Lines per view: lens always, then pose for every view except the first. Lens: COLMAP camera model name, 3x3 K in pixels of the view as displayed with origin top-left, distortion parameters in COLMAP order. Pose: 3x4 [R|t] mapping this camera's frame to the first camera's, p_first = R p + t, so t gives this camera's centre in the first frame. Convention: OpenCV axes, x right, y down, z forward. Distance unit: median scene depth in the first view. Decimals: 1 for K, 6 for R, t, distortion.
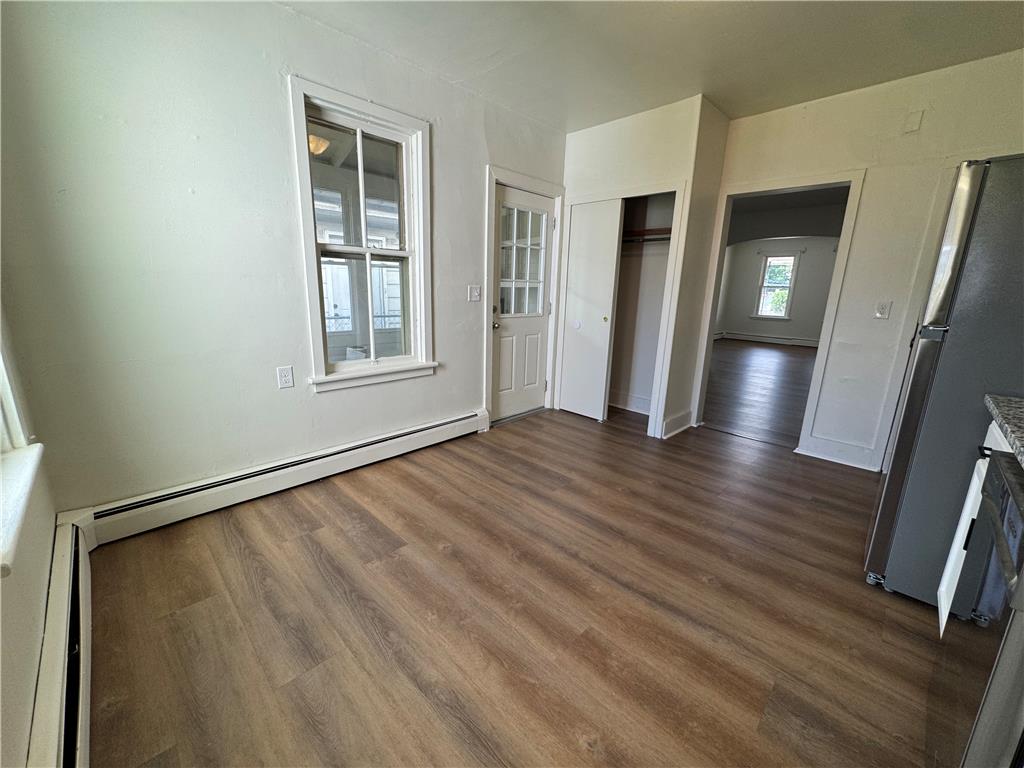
lens RADIAL K [[409.1, 0, 510.8], [0, 409.1, 382.9], [0, 0, 1]] dist [-0.001828, -0.000082]
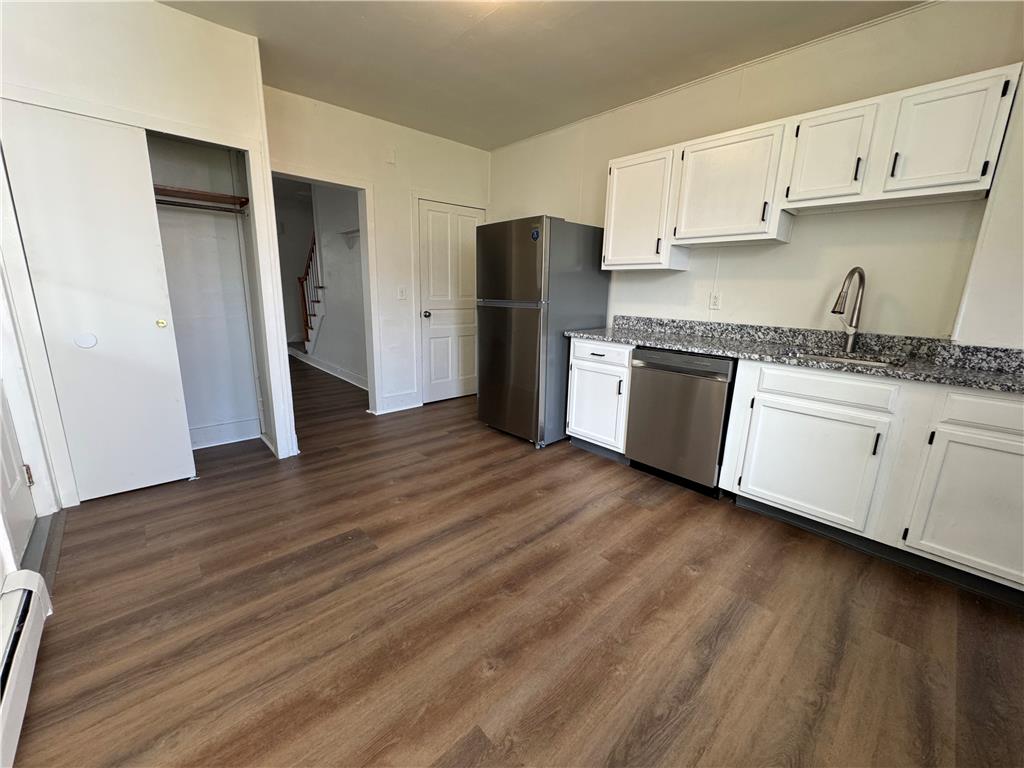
lens RADIAL K [[409.1, 0, 510.8], [0, 409.1, 382.9], [0, 0, 1]] dist [-0.001828, -0.000082]
pose [[0.044609, -0.247261, 0.967922, -0.692760], [0.205222, 0.950490, 0.233350, -0.195061], [-0.977698, 0.188229, 0.093144, 0.808098]]
